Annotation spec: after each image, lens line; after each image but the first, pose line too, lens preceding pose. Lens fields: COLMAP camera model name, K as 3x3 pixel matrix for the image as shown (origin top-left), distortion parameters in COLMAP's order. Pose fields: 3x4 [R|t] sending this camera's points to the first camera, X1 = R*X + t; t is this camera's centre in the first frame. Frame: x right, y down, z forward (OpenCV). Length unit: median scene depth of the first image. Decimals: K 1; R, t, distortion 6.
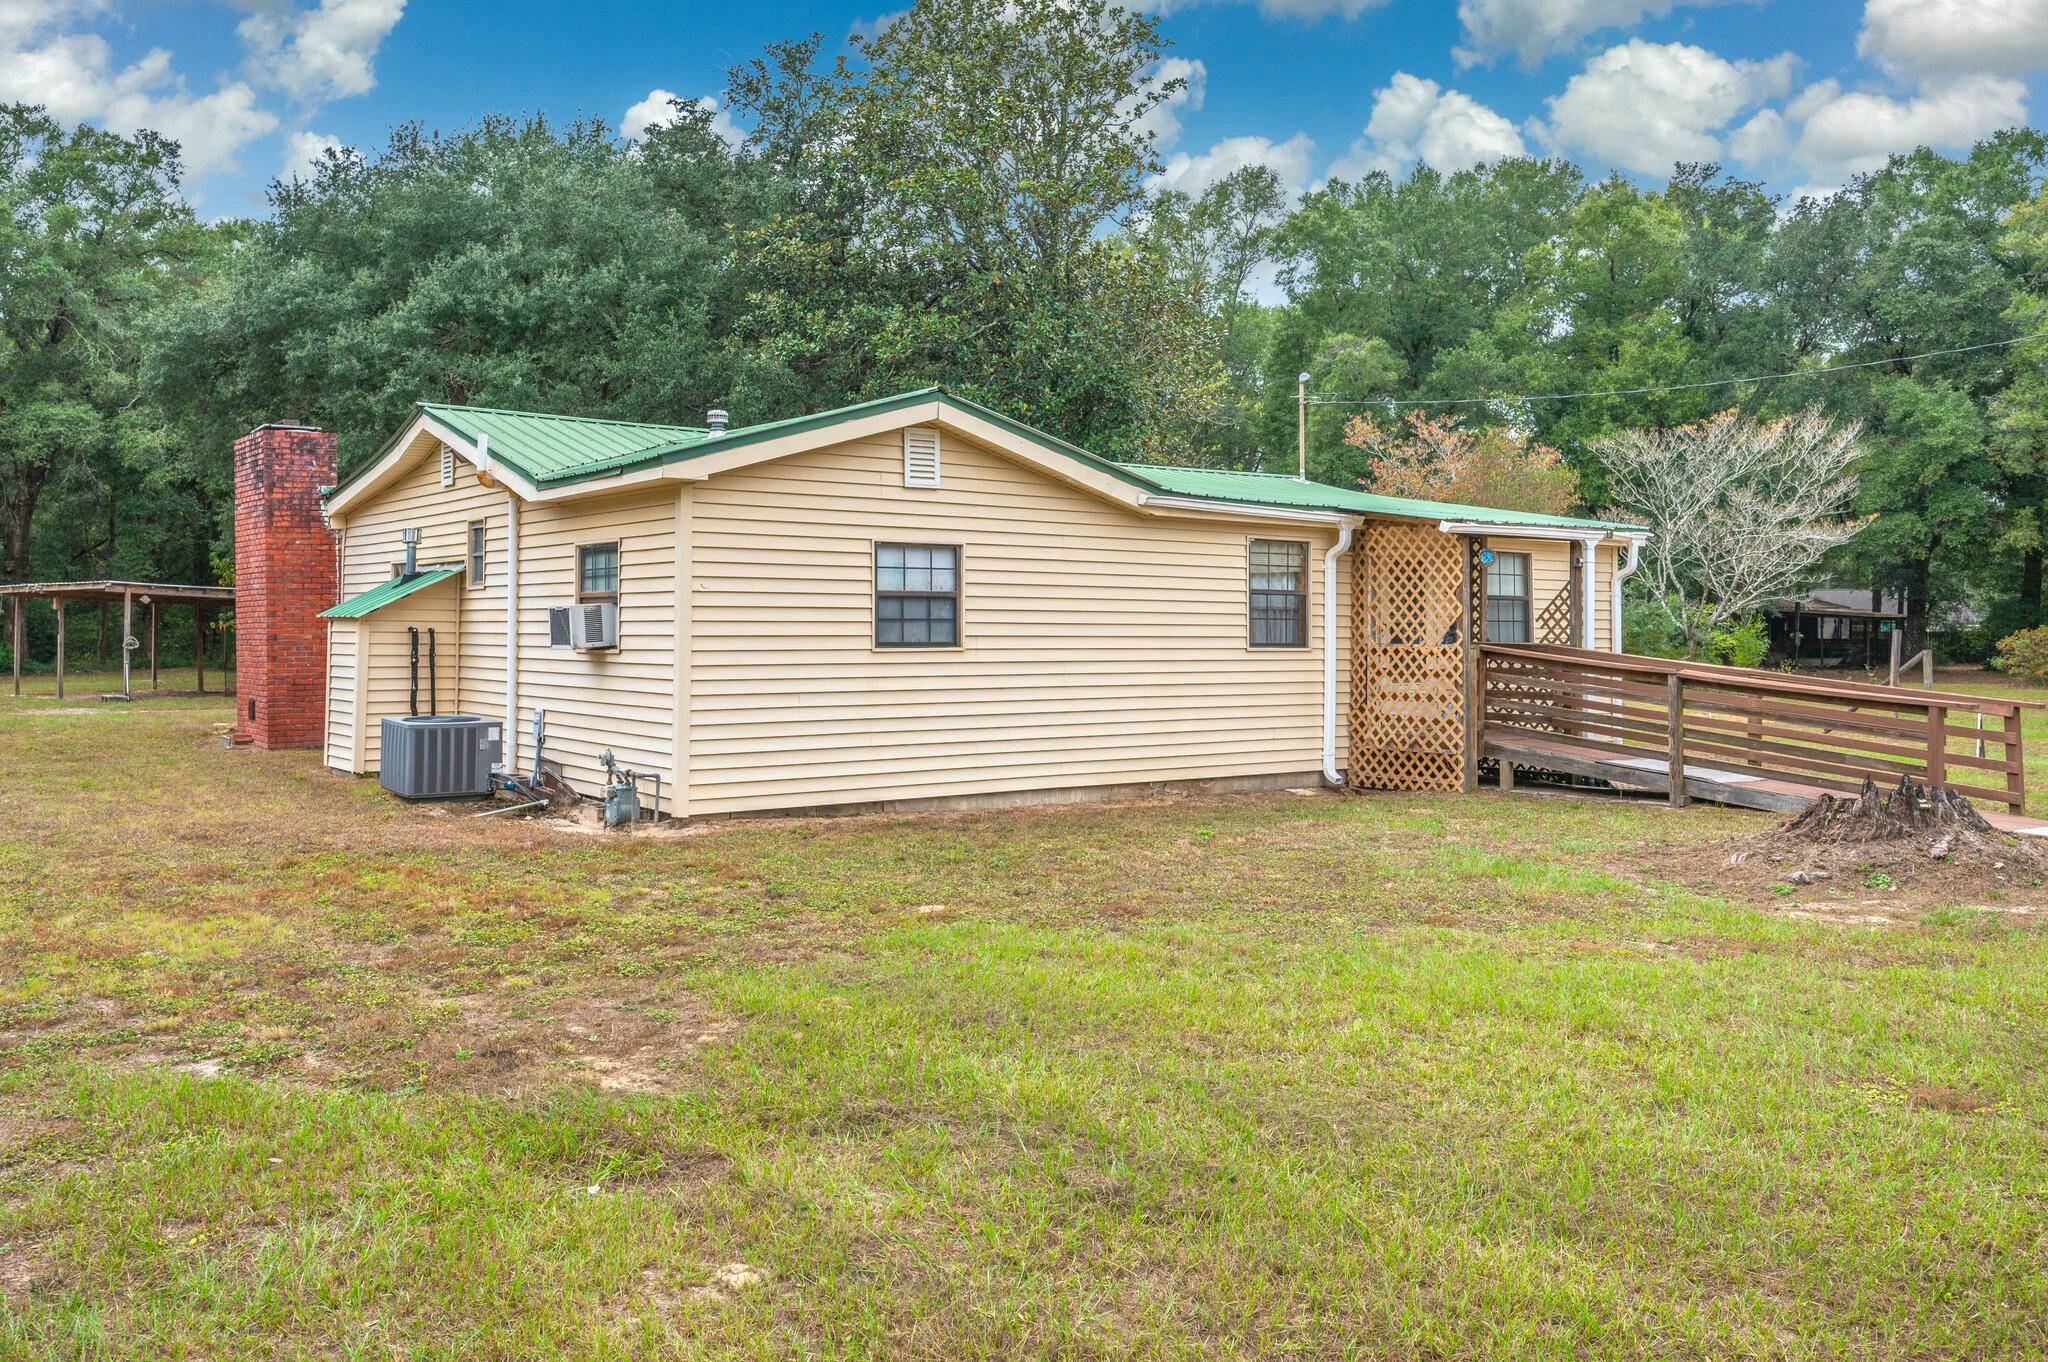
lens RADIAL K [[1495.1, 0, 1024.0], [0, 1495.1, 681.0], [0, 0, 1]] dist [-0.002021, 0.000319]
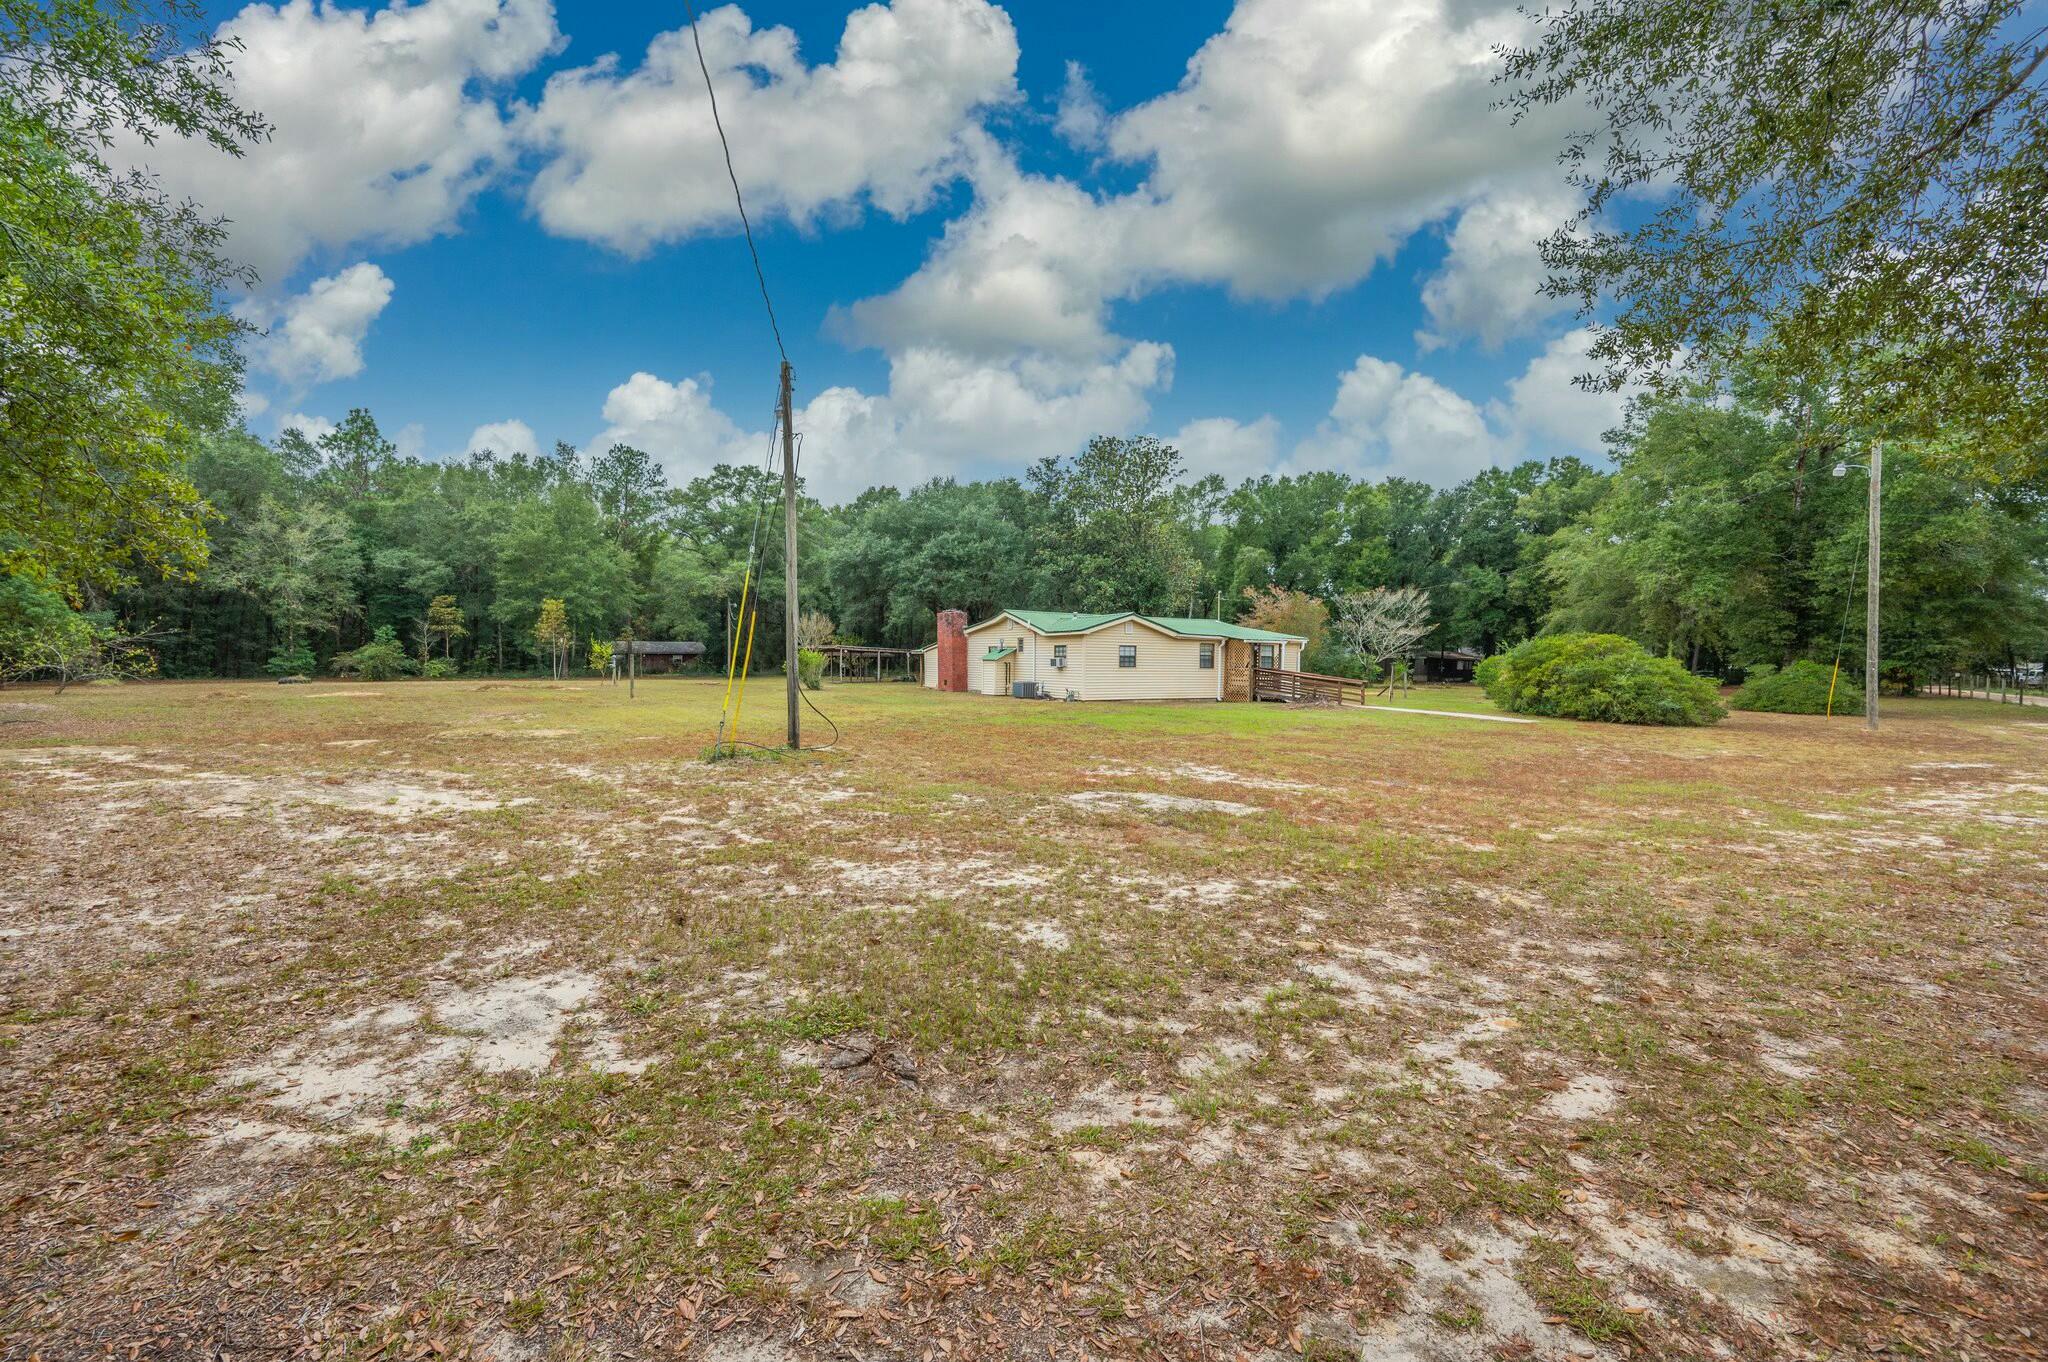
lens RADIAL K [[817.9, 0, 1024.0], [0, 817.9, 681.0], [0, 0, 1]] dist [-0.000093, -0.000095]
pose [[0.996285, 0.010255, -0.085503, -0.116380], [-0.011144, 0.999889, -0.009928, 0.032799], [0.085391, 0.010844, 0.996288, -1.062398]]
